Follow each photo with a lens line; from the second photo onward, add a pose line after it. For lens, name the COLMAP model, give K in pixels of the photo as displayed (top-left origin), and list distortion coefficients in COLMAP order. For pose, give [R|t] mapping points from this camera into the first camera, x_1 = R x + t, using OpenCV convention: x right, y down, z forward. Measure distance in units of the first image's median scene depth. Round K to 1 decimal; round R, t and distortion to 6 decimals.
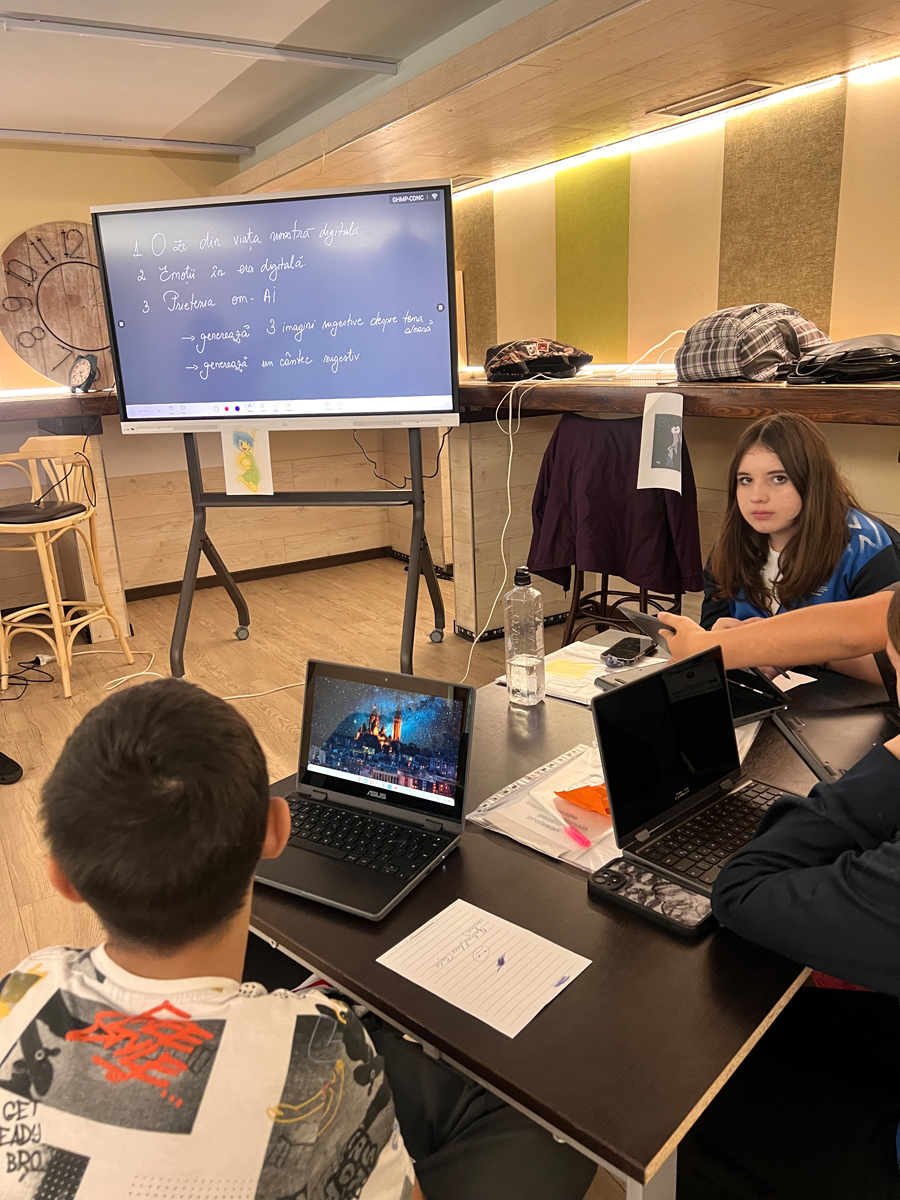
lens RADIAL K [[897.8, 0, 440.7], [0, 897.8, 608.7], [0, 0, 1]] dist [0.020988, -0.021619]
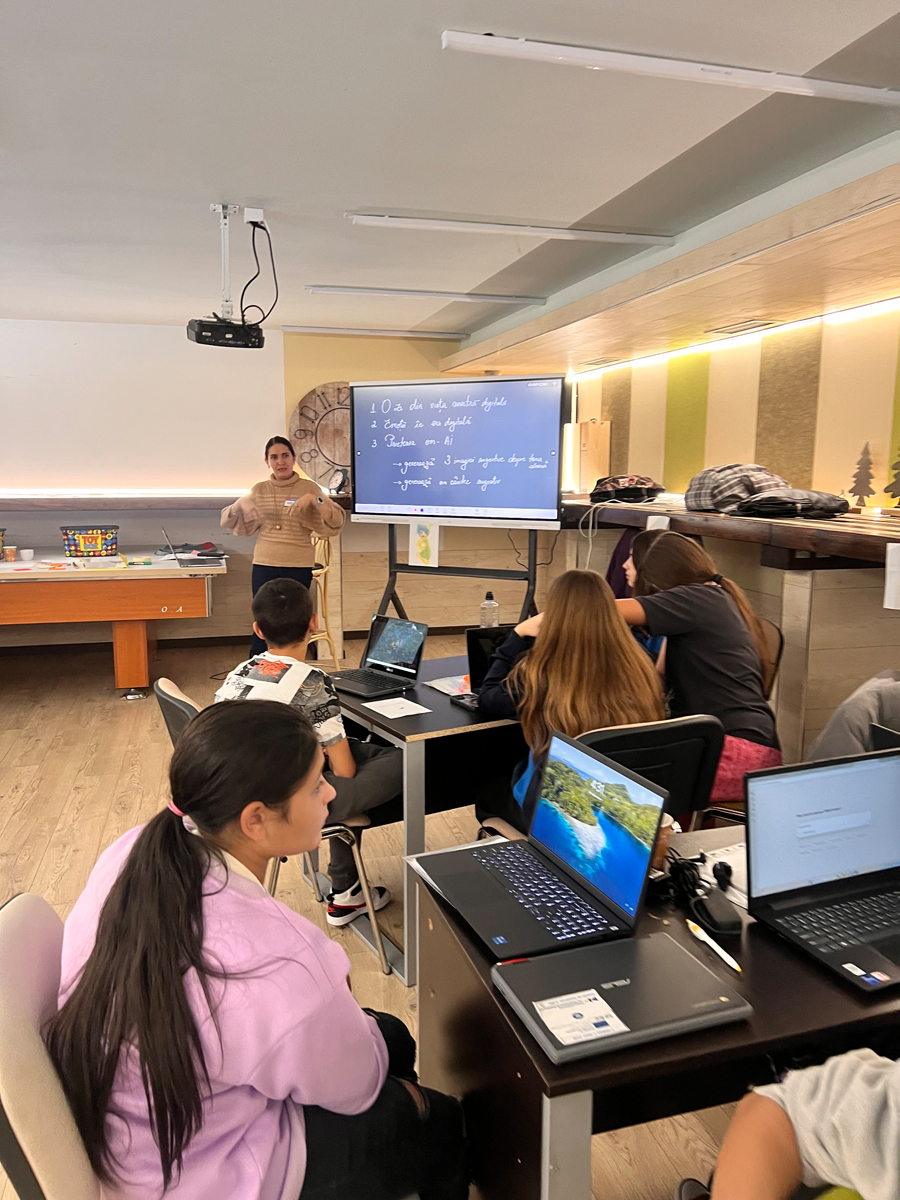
lens RADIAL K [[897.8, 0, 451.3], [0, 897.8, 604.7], [0, 0, 1]] dist [0.020988, -0.021619]
pose [[0.960563, 0.089061, -0.263414, 0.240049], [-0.120374, 0.987139, -0.105200, 0.092042], [0.250657, 0.132759, 0.958930, -0.434070]]
